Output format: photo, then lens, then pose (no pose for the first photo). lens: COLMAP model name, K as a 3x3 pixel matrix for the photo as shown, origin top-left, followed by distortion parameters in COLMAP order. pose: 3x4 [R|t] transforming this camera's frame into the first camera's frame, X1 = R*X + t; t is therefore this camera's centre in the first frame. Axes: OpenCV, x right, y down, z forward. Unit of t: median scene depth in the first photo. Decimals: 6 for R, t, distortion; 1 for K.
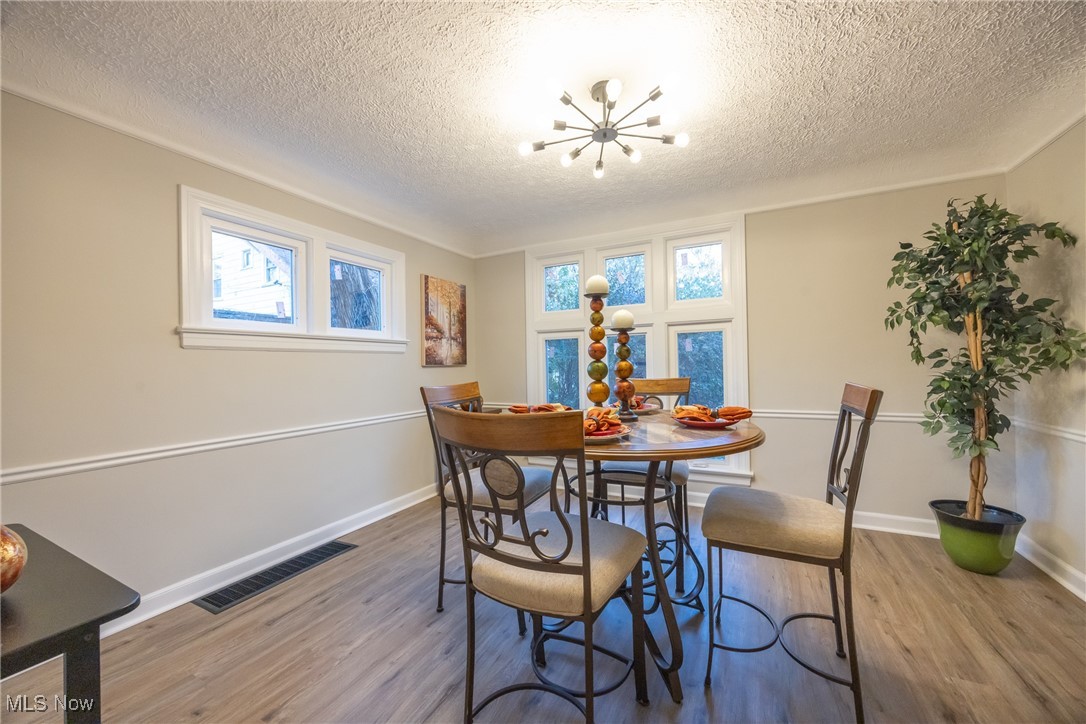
lens RADIAL K [[411.9, 0, 553.6], [0, 411.9, 363.9], [0, 0, 1]] dist [-0.000109, 0.000132]
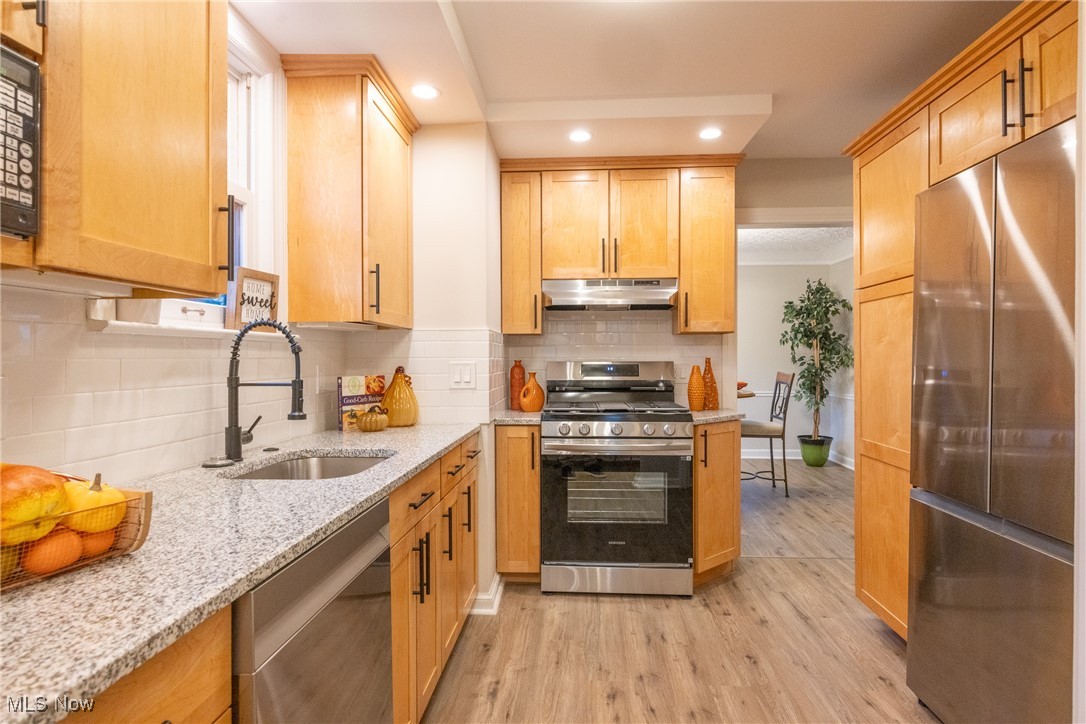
lens RADIAL K [[635.4, 0, 543.0], [0, 635.4, 362.0], [0, 0, 1]] dist [-0.001221, -0.000205]
pose [[0.917243, 0.013777, 0.398089, -1.461997], [-0.017054, 0.999844, 0.004691, -0.003030], [-0.397962, -0.011092, 0.917335, -1.337528]]
